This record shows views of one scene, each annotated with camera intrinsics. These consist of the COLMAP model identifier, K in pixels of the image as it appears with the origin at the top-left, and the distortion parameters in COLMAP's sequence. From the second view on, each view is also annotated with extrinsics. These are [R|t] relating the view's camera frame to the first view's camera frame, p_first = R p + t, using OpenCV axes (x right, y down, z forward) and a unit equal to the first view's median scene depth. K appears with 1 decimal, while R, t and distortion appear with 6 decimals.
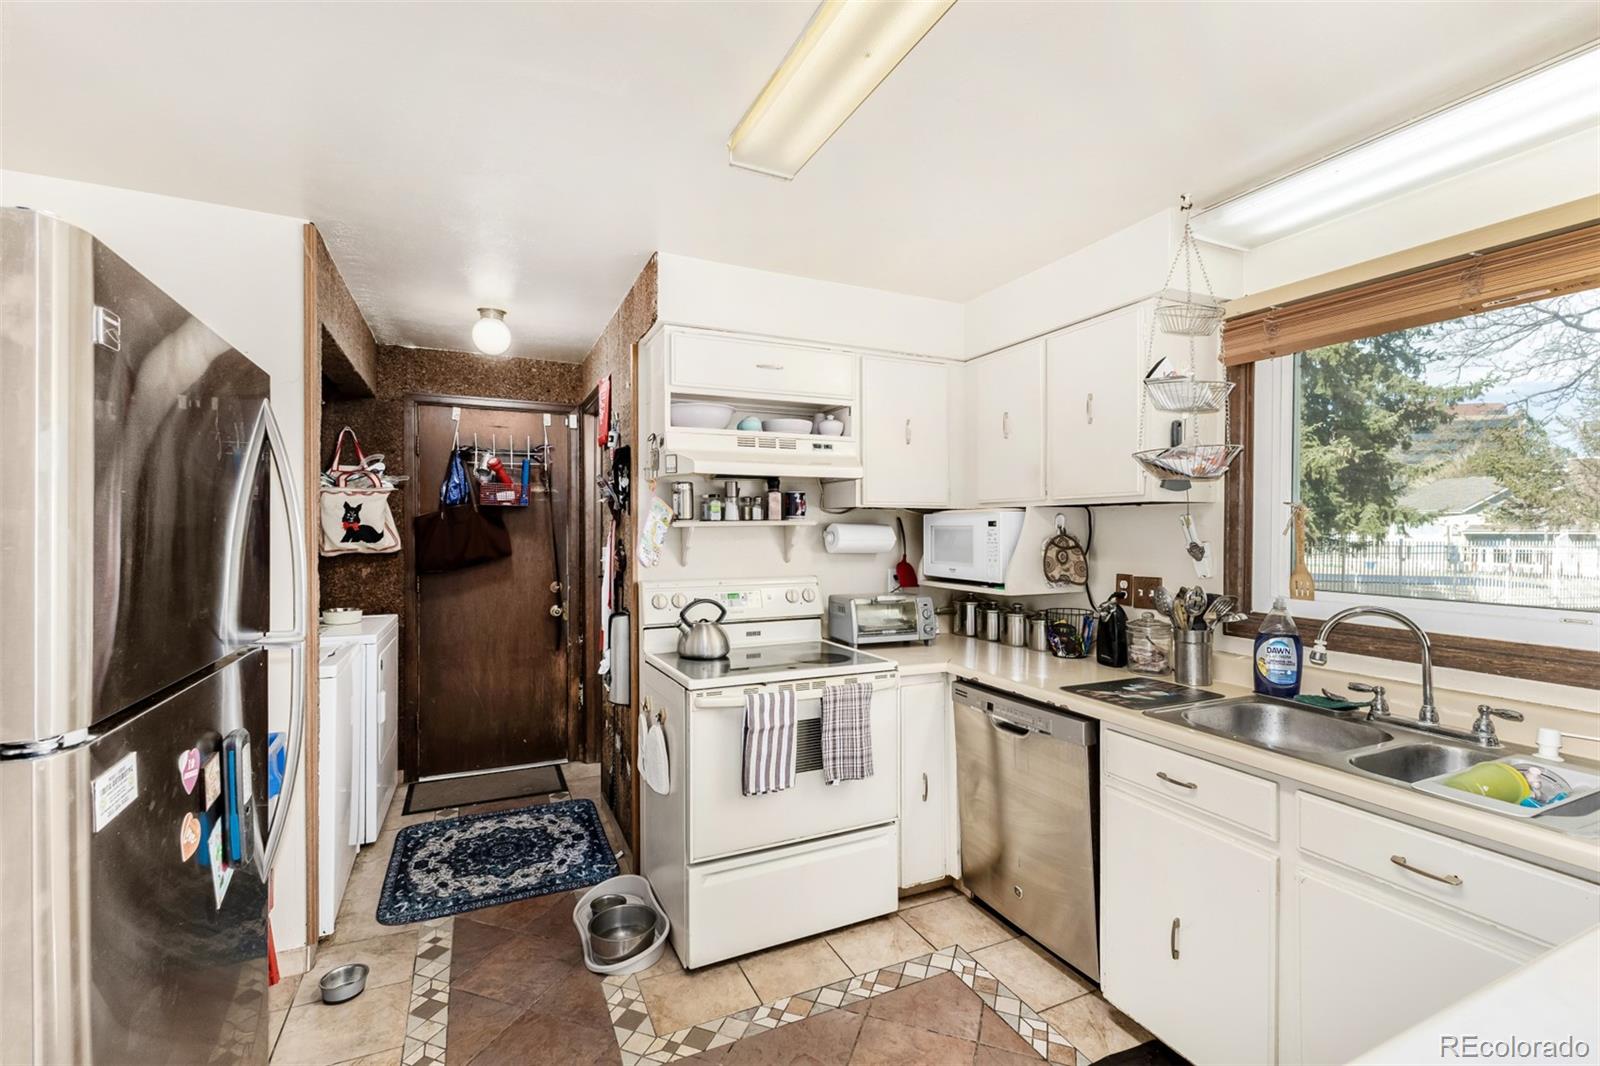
lens RADIAL K [[676.2, 0, 800.0], [0, 676.2, 533.0], [0, 0, 1]] dist [0.003287, 0.000379]
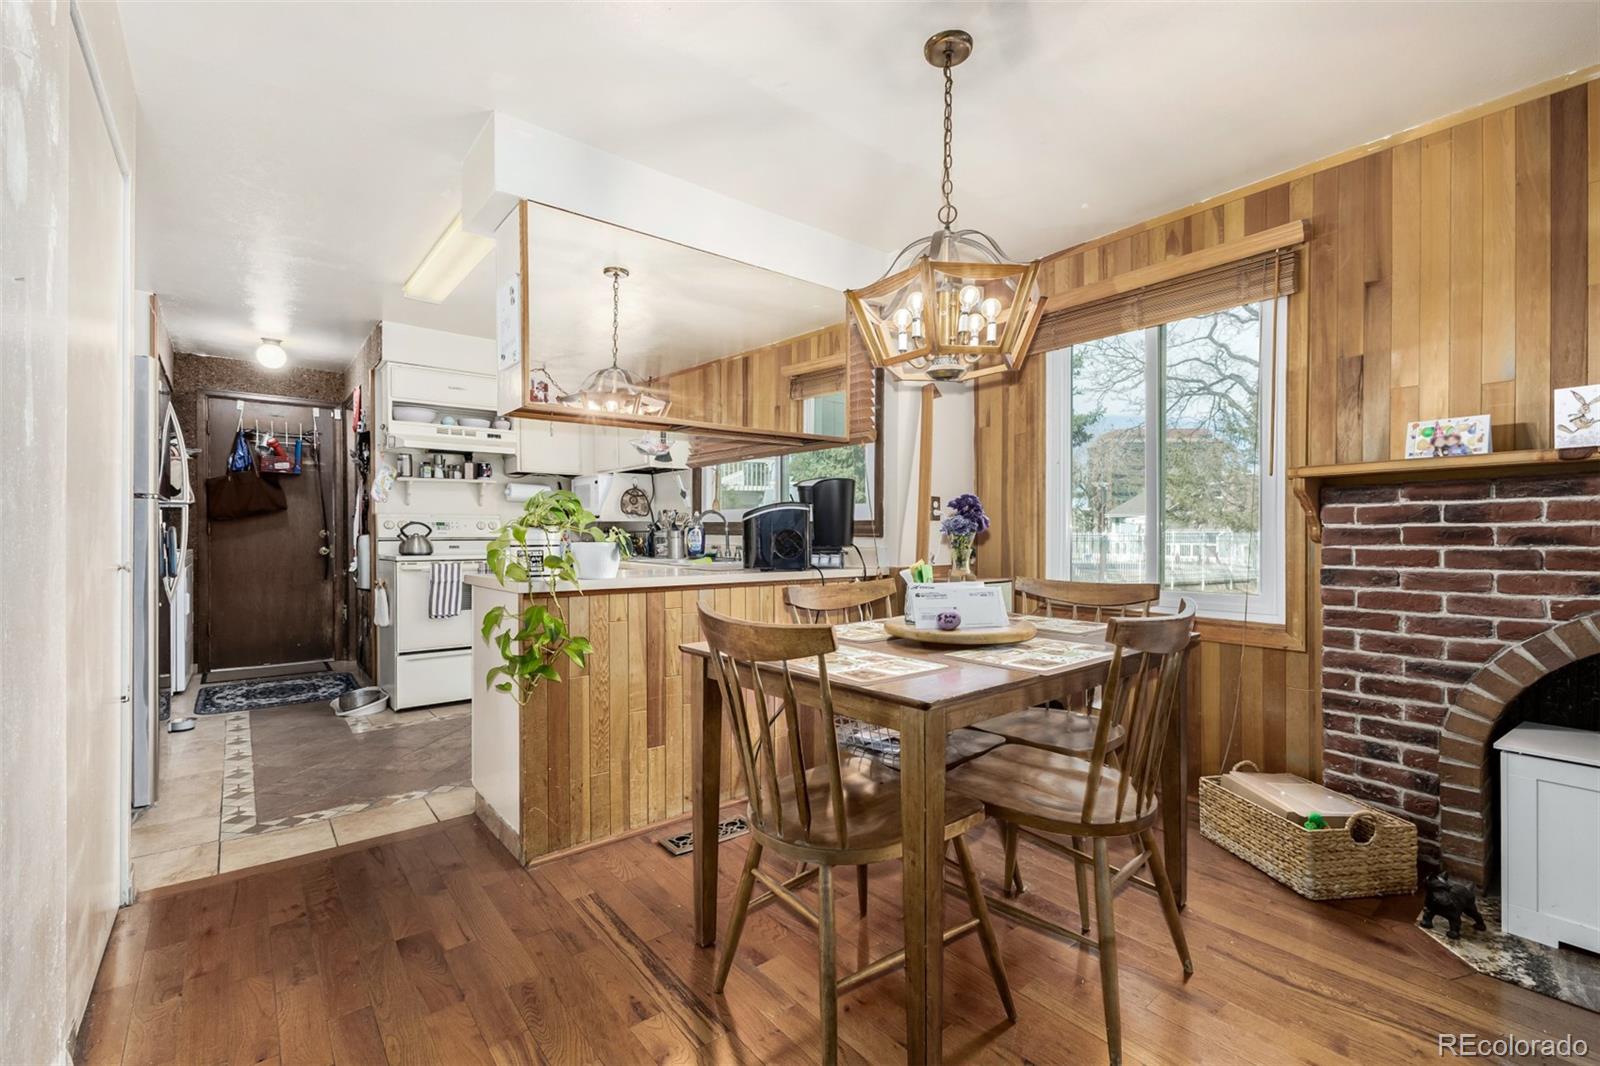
lens RADIAL K [[693.8, 0, 804.5], [0, 693.8, 540.4], [0, 0, 1]] dist [0.000030, -0.000394]
pose [[0.971207, -0.001754, 0.238229, 0.383336], [0.000803, 0.999991, 0.004089, 0.133791], [-0.238234, -0.003780, 0.971200, -0.916914]]
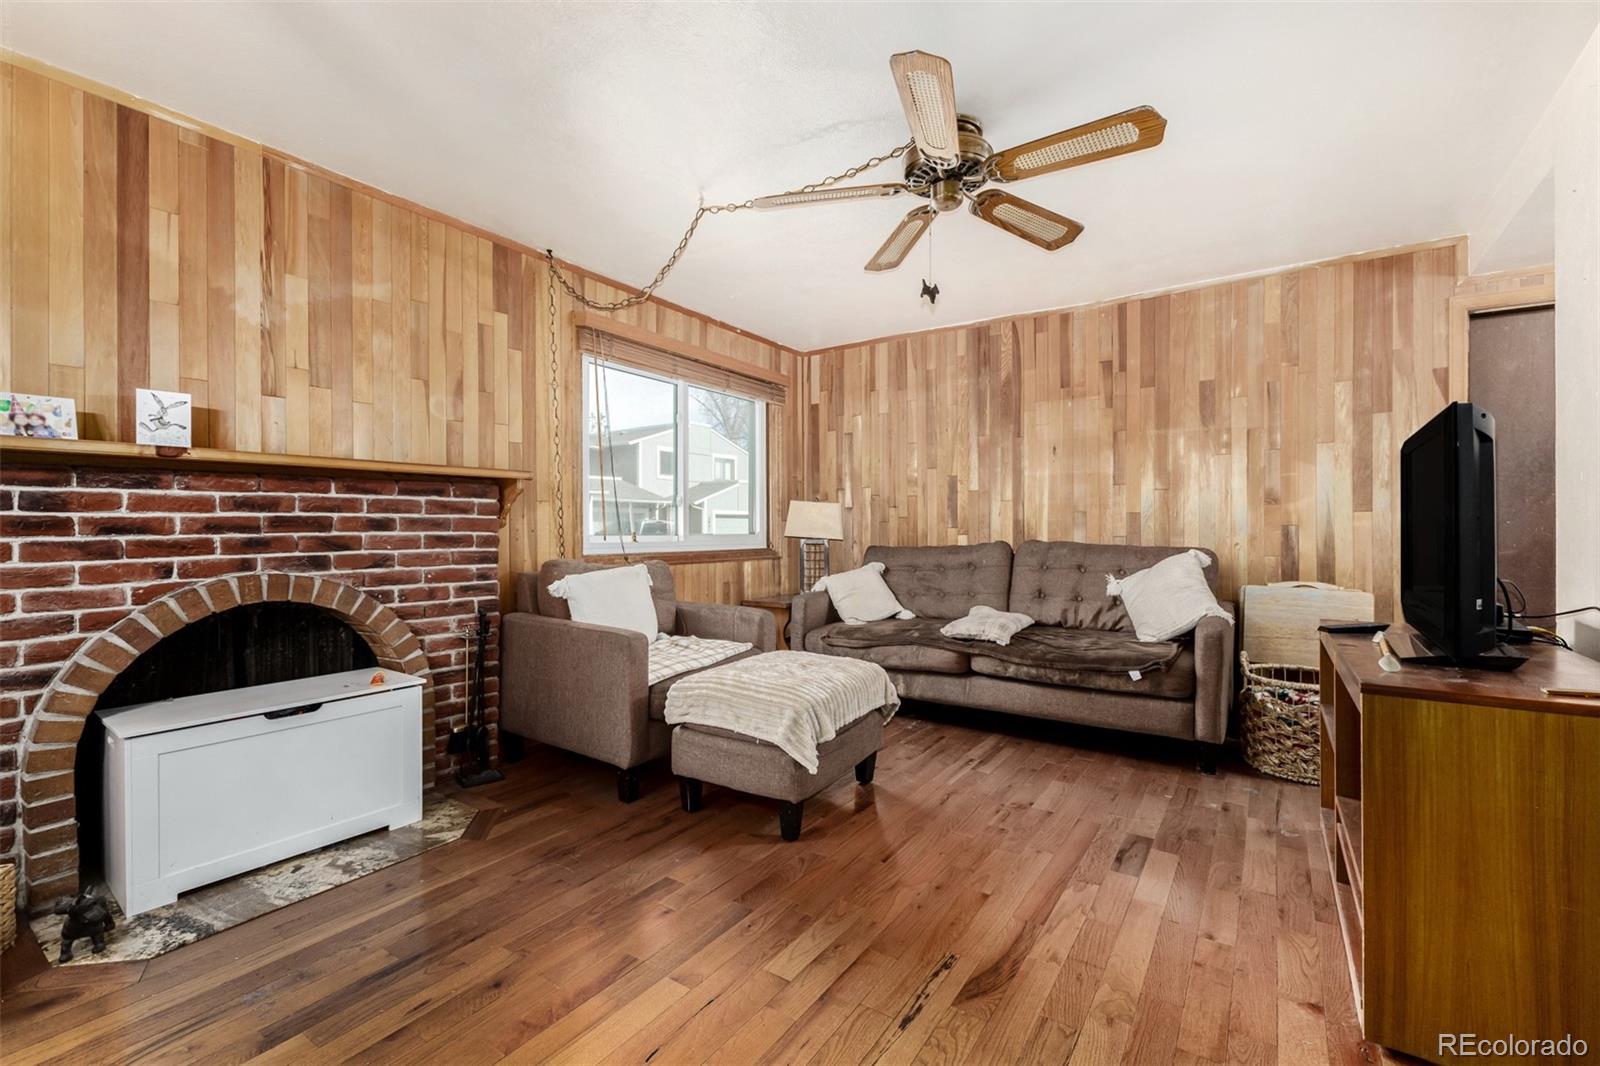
lens RADIAL K [[690.0, 0, 794.6], [0, 690.0, 530.5], [0, 0, 1]] dist [-0.001166, -0.000352]
pose [[-0.492383, -0.004990, 0.870364, 0.290914], [0.003160, 0.999967, 0.007521, 0.134116], [-0.870373, 0.006454, -0.492351, -0.657241]]
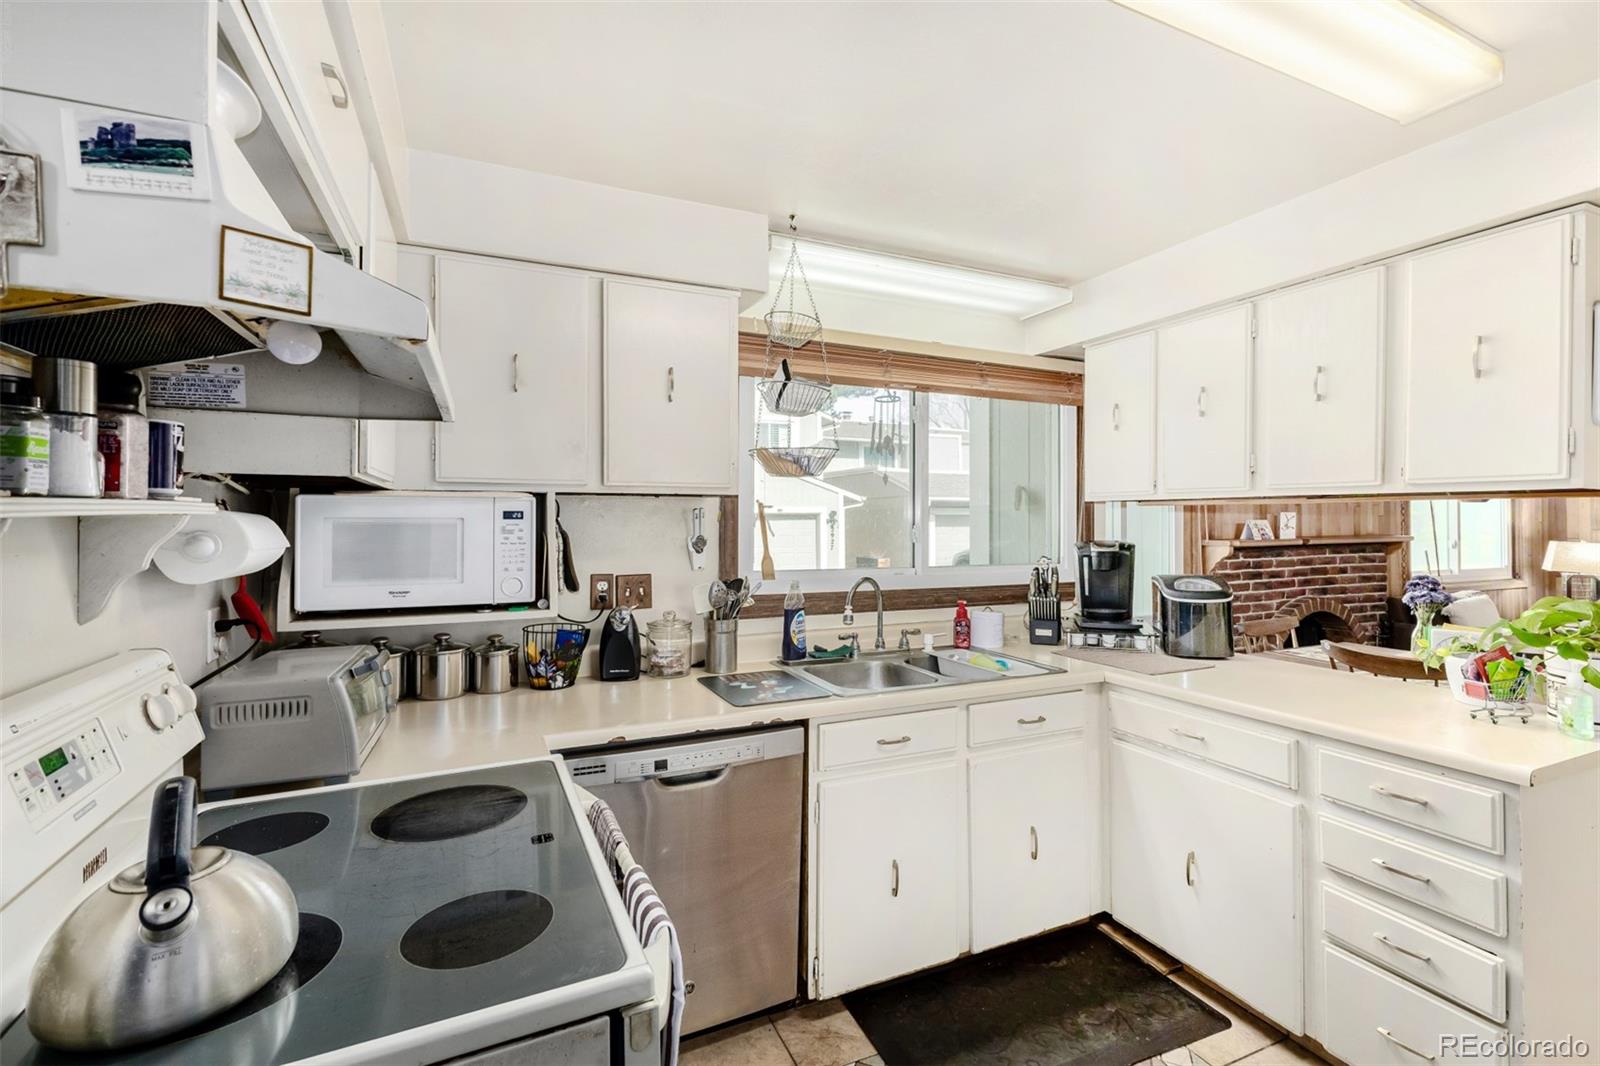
lens RADIAL K [[674.7, 0, 811.8], [0, 674.7, 528.2], [0, 0, 1]] dist [-0.000779, -0.000337]
pose [[0.043388, -0.011051, 0.998997, -0.370449], [0.006341, 0.999922, 0.010786, -0.006072], [-0.999038, 0.005867, 0.043455, 0.676090]]
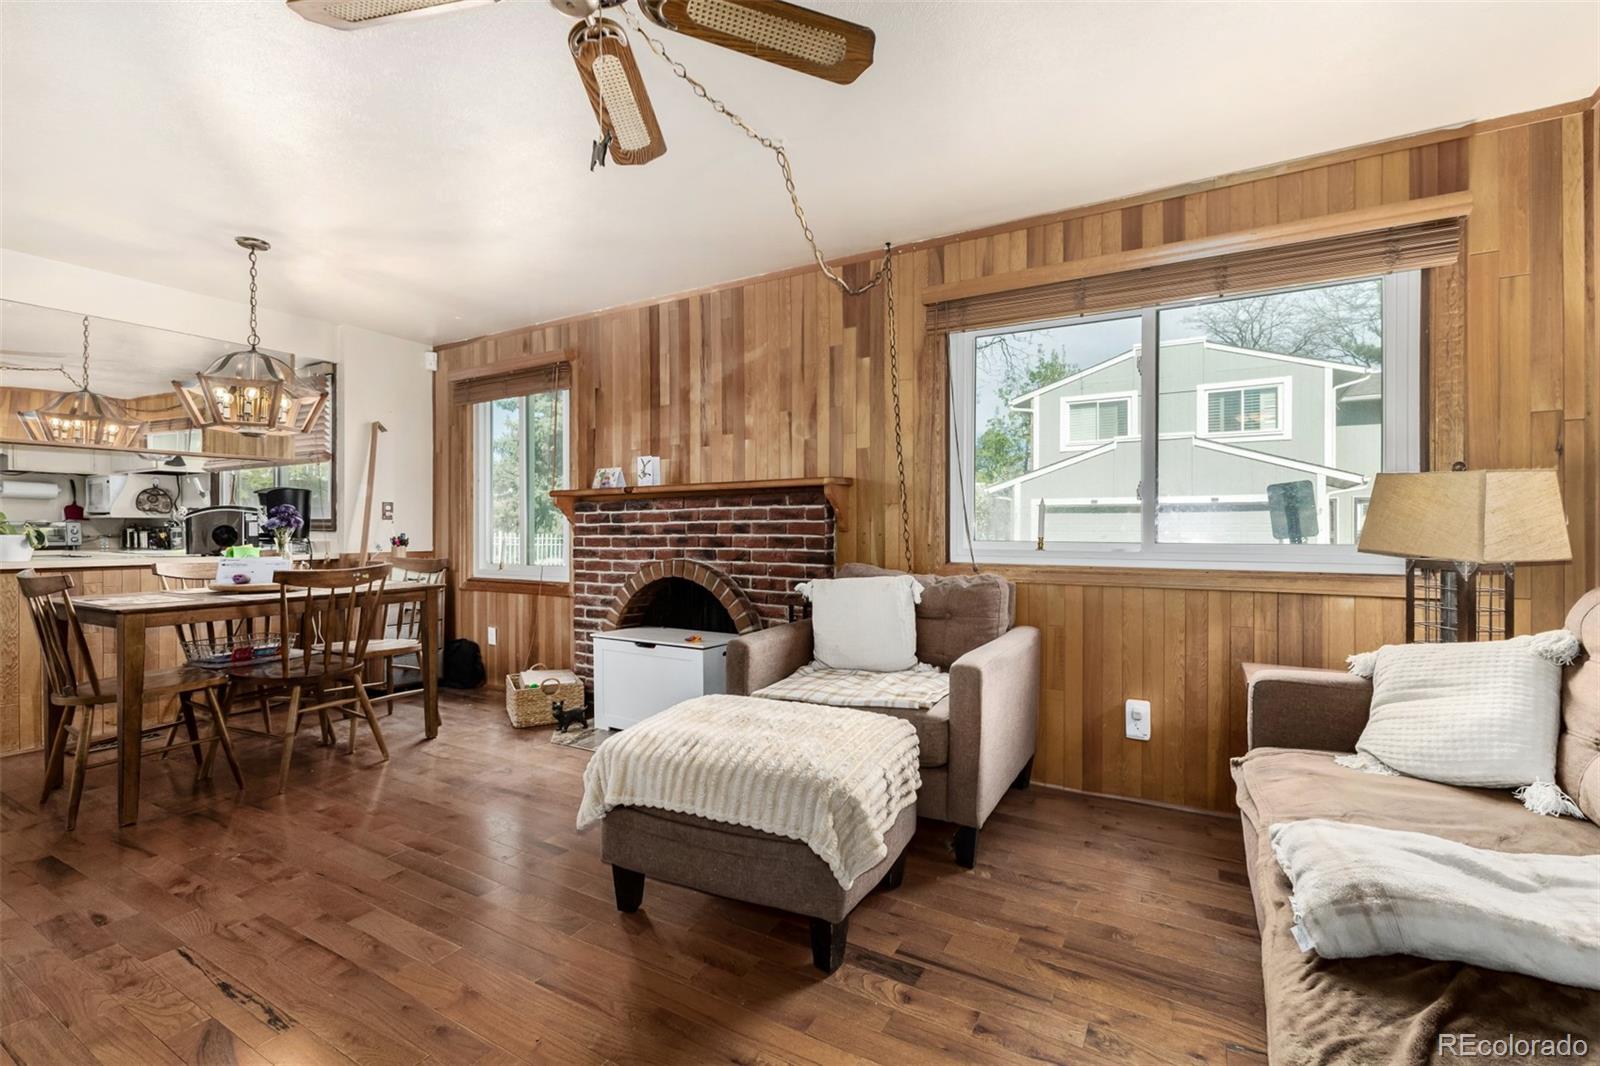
lens RADIAL K [[676.2, 0, 800.0], [0, 676.2, 533.0], [0, 0, 1]] dist [0.003287, 0.000379]
pose [[0.815529, -0.004478, 0.578699, 0.779464], [0.003711, 0.999990, 0.002508, 0.136658], [-0.578705, 0.000102, 0.815537, -1.750546]]
